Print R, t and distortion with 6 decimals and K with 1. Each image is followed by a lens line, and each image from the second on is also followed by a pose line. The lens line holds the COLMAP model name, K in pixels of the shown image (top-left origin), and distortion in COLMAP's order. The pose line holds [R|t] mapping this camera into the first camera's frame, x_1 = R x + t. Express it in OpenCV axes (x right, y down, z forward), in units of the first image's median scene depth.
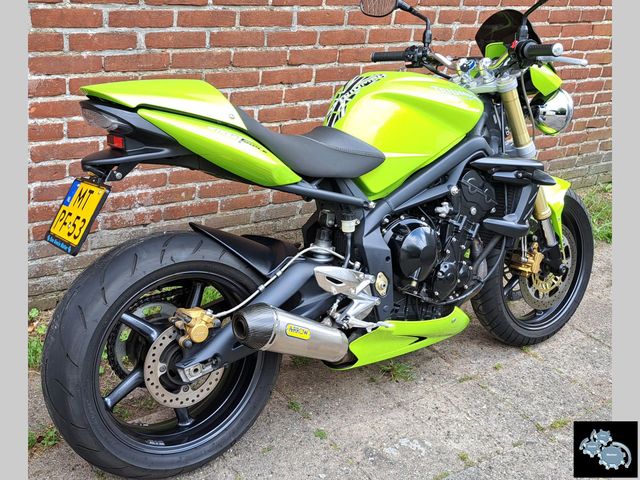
lens RADIAL K [[773.3, 0, 313.1], [0, 773.3, 243.1], [0, 0, 1]] dist [0.064770, 0.000000]
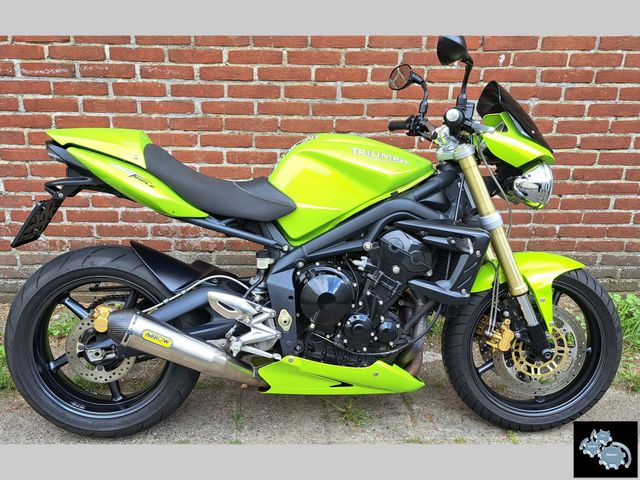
lens RADIAL K [[662.9, 0, 297.2], [0, 662.9, 243.2], [0, 0, 1]] dist [0.063363, 0.000000]
pose [[0.841219, 0.116405, -0.528016, 0.521949], [-0.163324, 0.985639, -0.042911, -0.015853], [0.515438, 0.122335, 0.848150, 0.169601]]
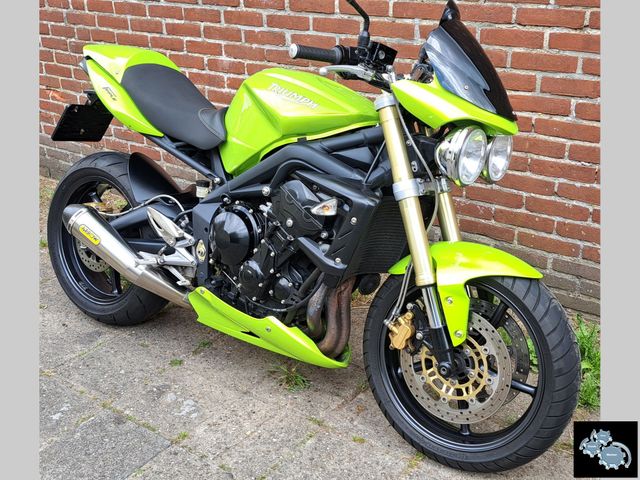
lens RADIAL K [[779.4, 0, 304.2], [0, 779.4, 255.6], [0, 0, 1]] dist [0.063416, 0.000000]
pose [[0.303779, 0.284348, -0.909321, 1.017102], [-0.348845, 0.921342, 0.171568, -0.162011], [0.886581, 0.265094, 0.379078, 0.626557]]
